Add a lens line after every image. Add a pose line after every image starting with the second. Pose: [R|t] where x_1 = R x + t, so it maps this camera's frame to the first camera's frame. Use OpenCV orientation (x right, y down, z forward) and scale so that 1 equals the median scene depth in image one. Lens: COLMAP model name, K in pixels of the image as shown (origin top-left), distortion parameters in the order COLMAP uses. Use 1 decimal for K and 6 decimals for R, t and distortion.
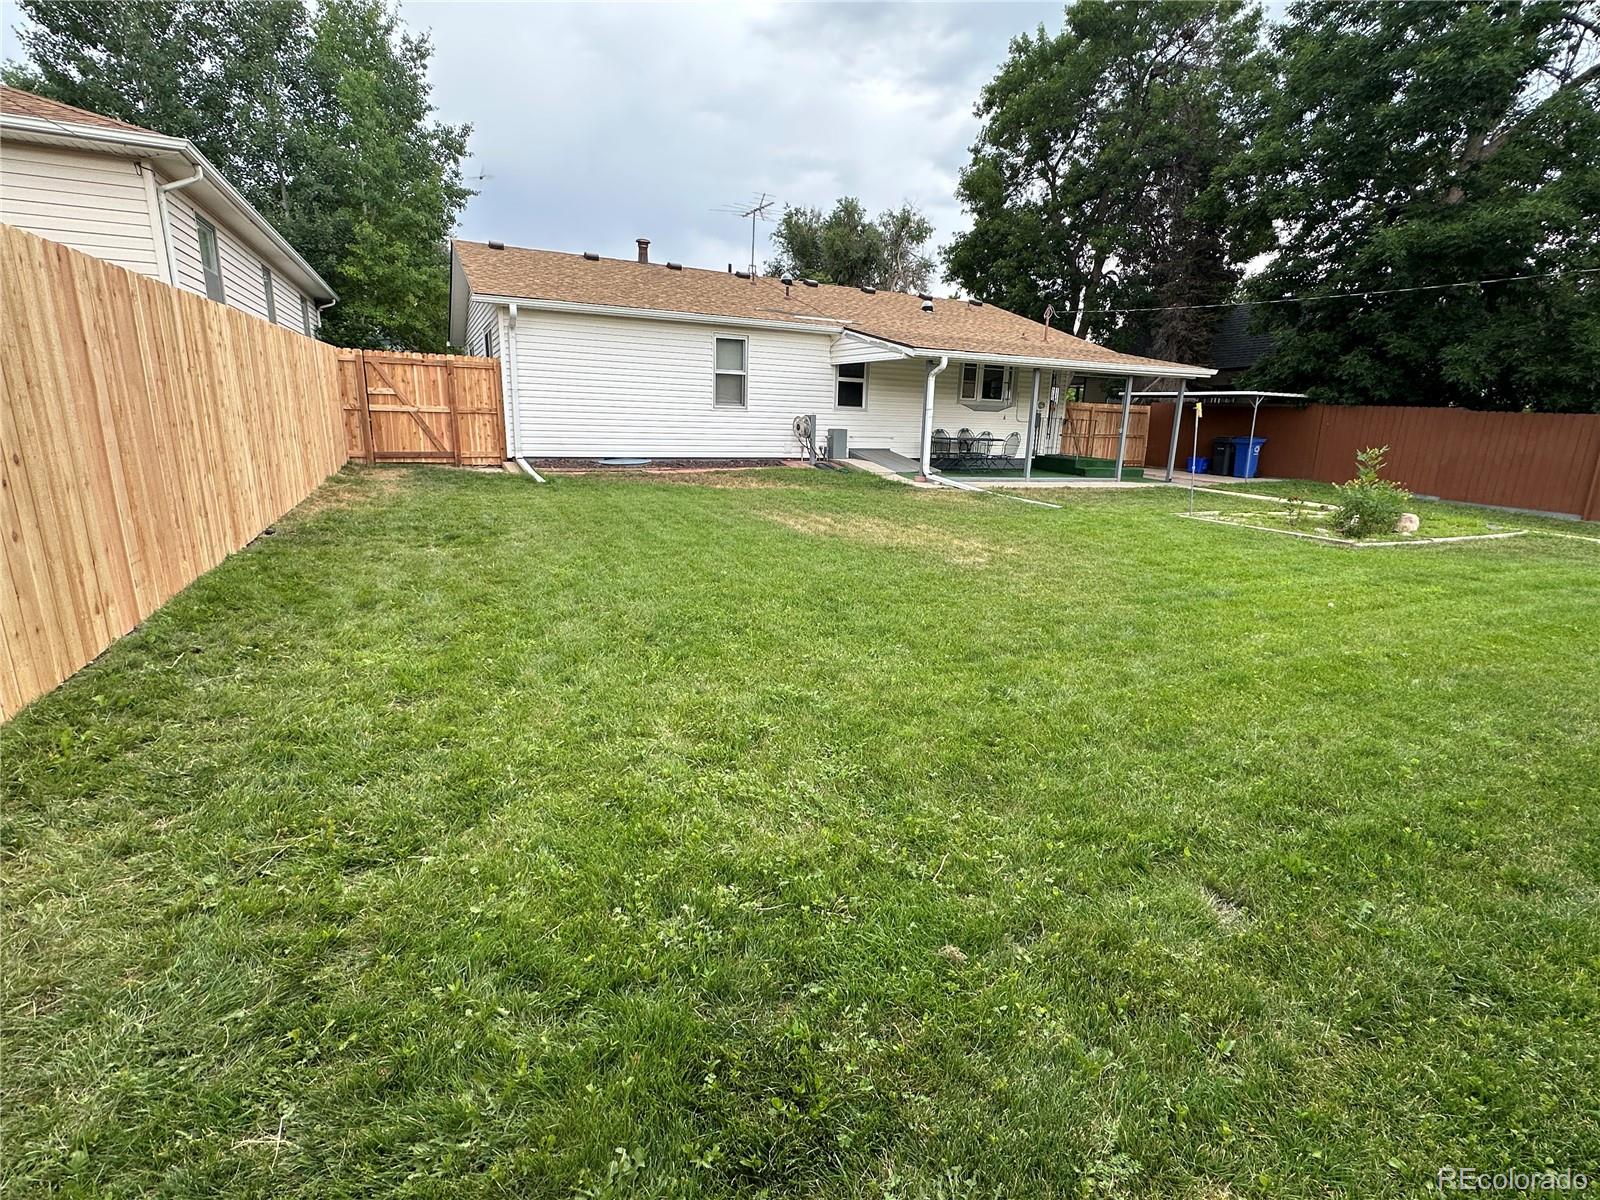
lens RADIAL K [[743.8, 0, 800.3], [0, 743.8, 602.0], [0, 0, 1]] dist [0.002209, -0.000084]
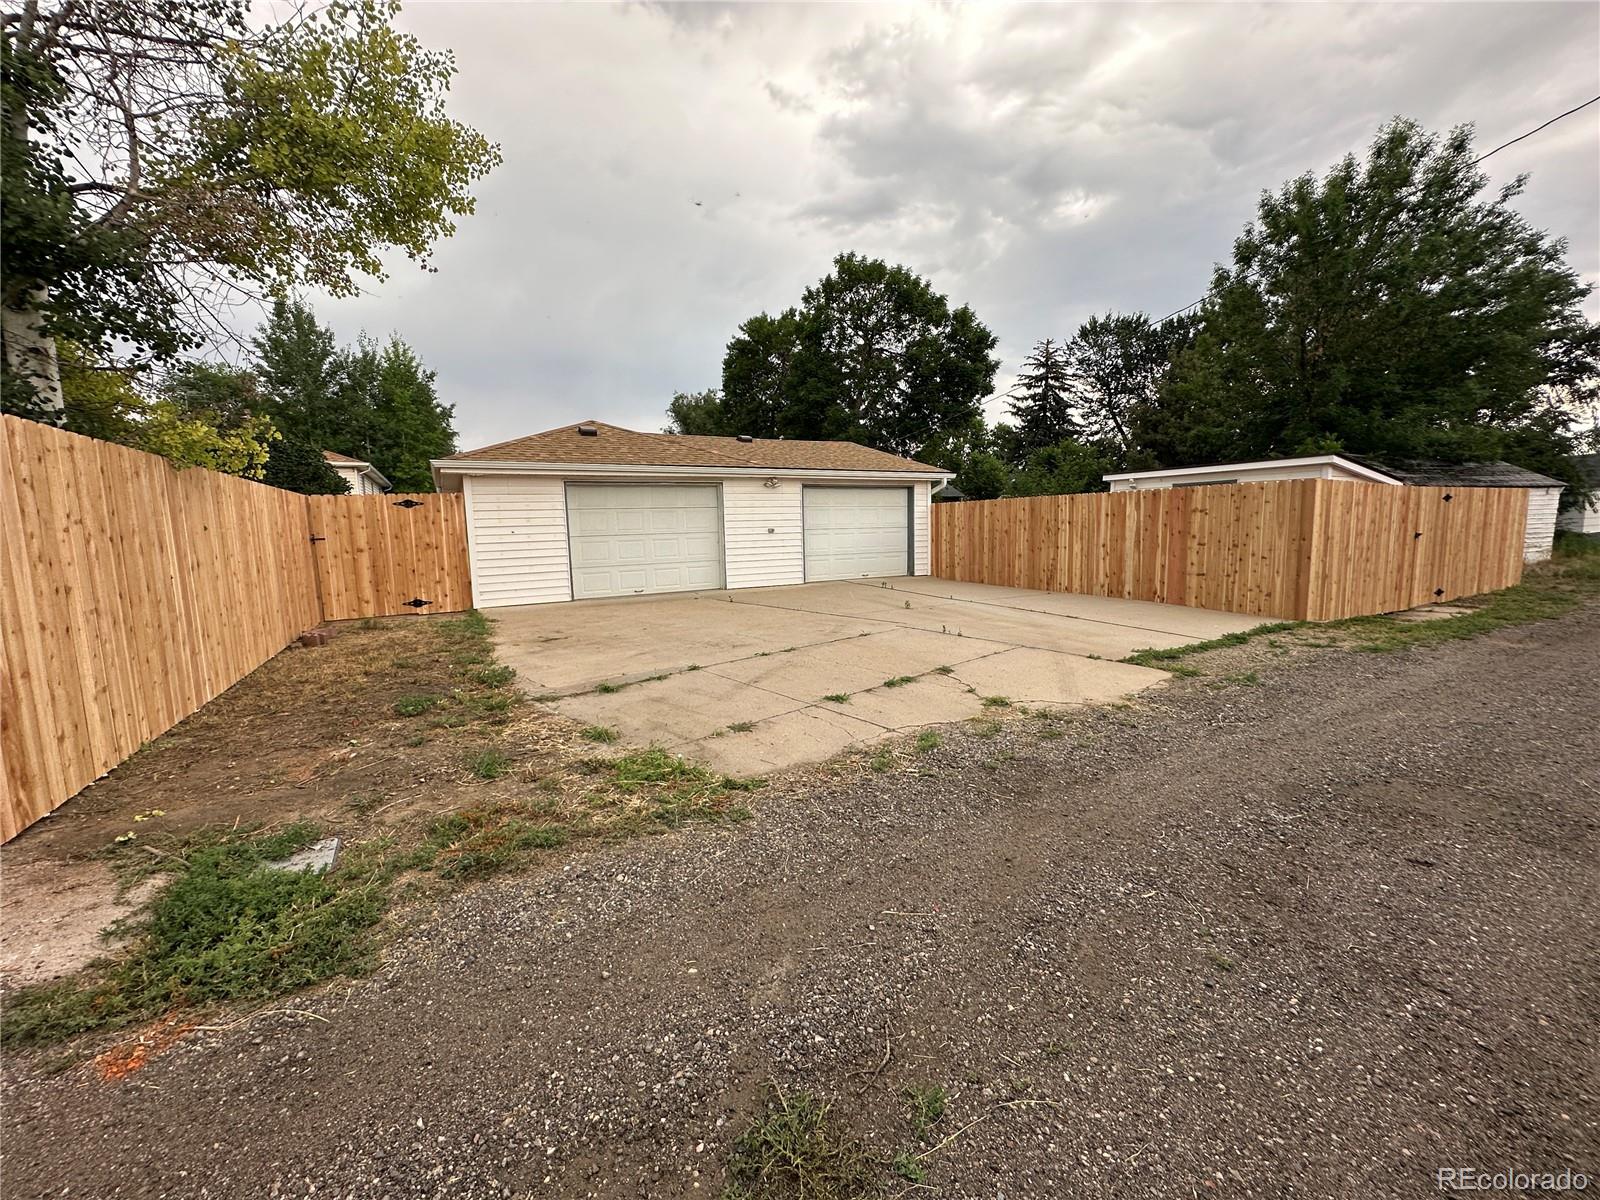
lens RADIAL K [[642.6, 0, 804.0], [0, 642.6, 601.3], [0, 0, 1]] dist [0.000392, 0.000039]
pose [[0.995882, -0.059268, 0.068609, 0.437117], [0.067437, 0.990035, -0.123626, 0.245073], [-0.060598, 0.127744, 0.989954, -0.901319]]
